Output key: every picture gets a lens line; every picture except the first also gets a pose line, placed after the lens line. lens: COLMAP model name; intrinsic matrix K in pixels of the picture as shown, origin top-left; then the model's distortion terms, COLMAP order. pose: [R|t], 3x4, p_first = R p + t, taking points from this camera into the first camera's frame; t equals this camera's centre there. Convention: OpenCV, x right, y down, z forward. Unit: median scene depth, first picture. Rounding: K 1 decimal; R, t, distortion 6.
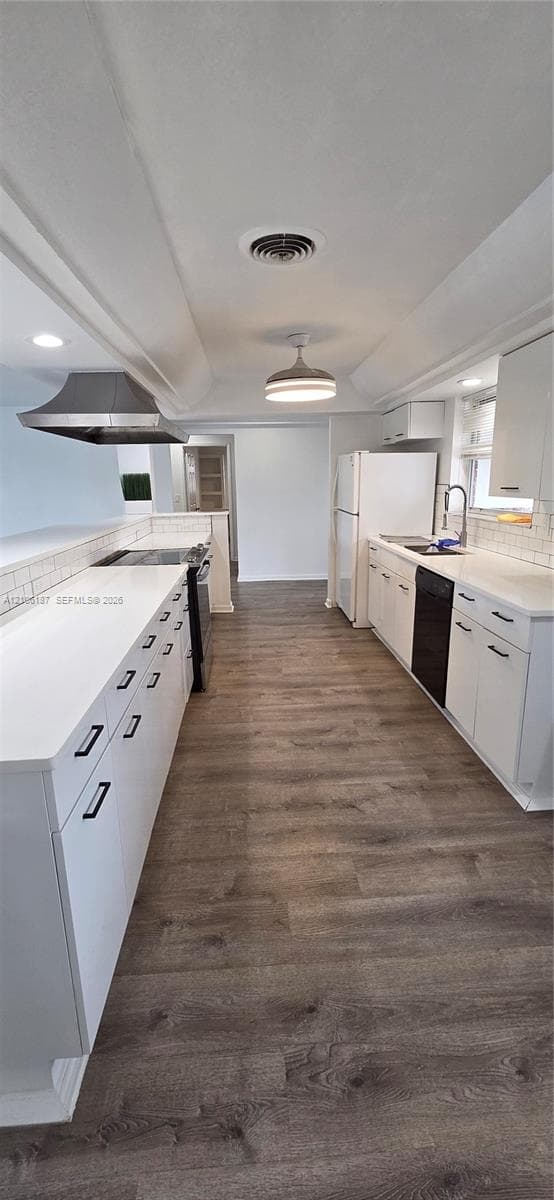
lens RADIAL K [[487.7, 0, 279.7], [0, 487.7, 602.6], [0, 0, 1]] dist [0.001865, 0.000169]
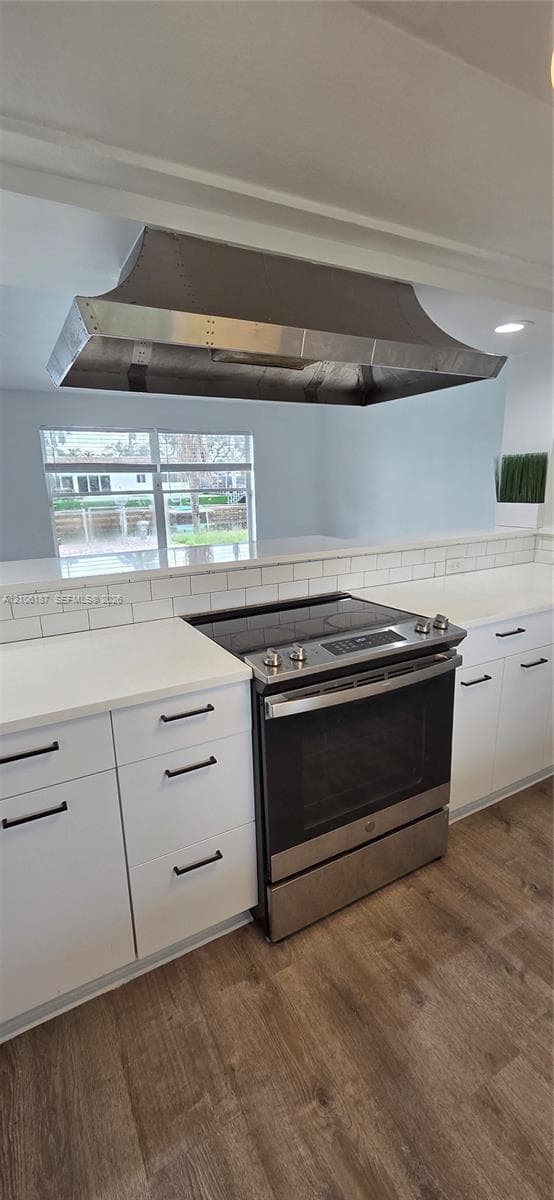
lens RADIAL K [[487.7, 0, 279.7], [0, 487.7, 602.6], [0, 0, 1]] dist [0.001865, 0.000169]
pose [[0.416370, 0.228621, -0.879982, 0.156213], [-0.199901, 0.967205, 0.156697, -0.176633], [0.886947, 0.110666, 0.448416, 0.695027]]
